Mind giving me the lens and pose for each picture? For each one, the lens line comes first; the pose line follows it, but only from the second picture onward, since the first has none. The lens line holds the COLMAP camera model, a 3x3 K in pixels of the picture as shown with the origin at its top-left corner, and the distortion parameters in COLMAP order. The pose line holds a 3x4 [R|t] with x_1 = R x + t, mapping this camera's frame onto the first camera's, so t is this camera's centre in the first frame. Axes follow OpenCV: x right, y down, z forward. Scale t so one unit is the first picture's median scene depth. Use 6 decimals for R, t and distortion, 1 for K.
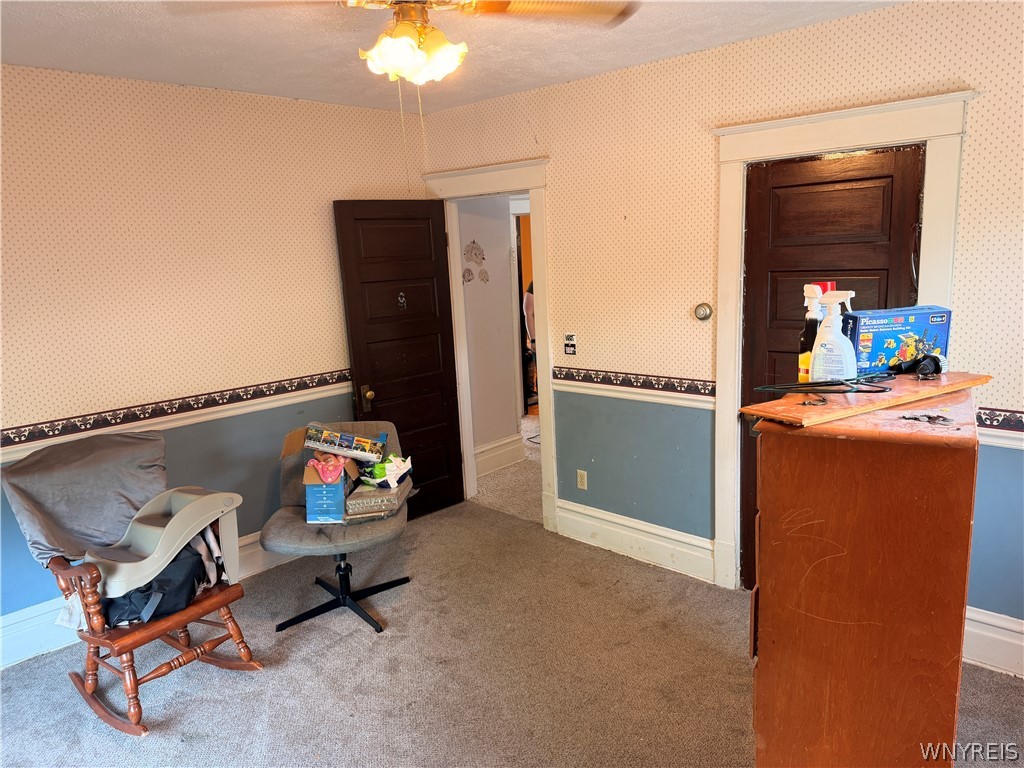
lens RADIAL K [[716.7, 0, 512.0], [0, 716.7, 384.0], [0, 0, 1]] dist [0.132103, -0.170788]
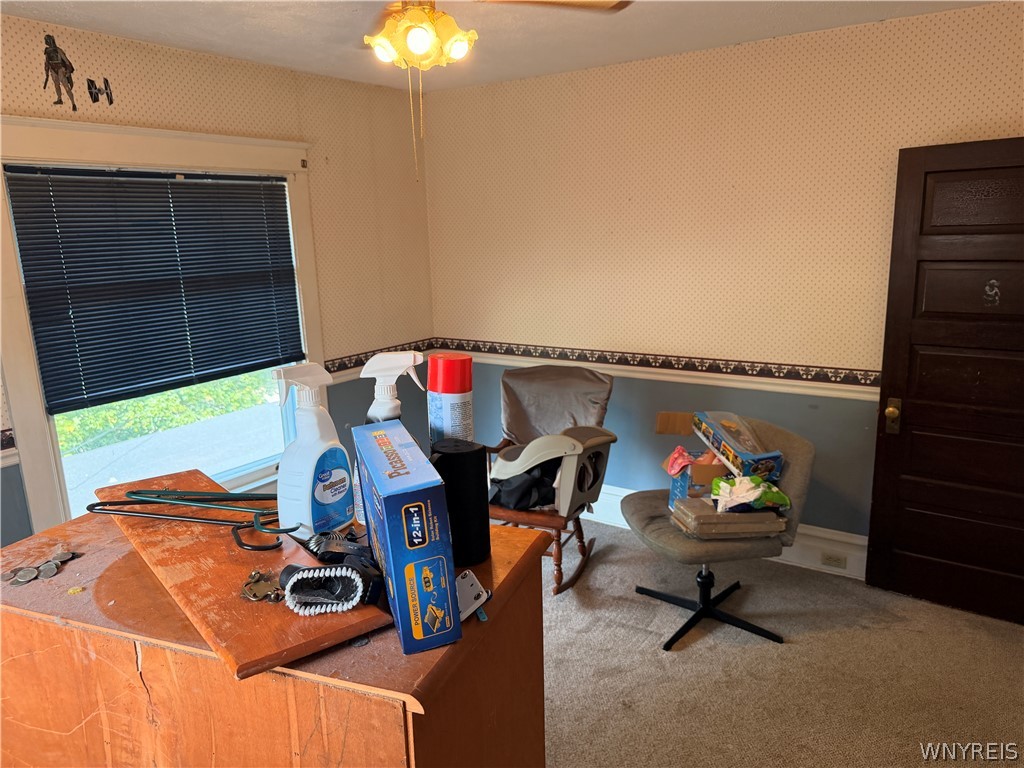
lens RADIAL K [[725.4, 0, 512.0], [0, 725.4, 384.0], [0, 0, 1]] dist [-0.037284, 0.003718]
pose [[0.145391, 0.239977, -0.959829, 0.532551], [-0.159934, 0.963079, 0.216563, -0.130864], [0.976362, 0.122023, 0.178403, 0.574604]]
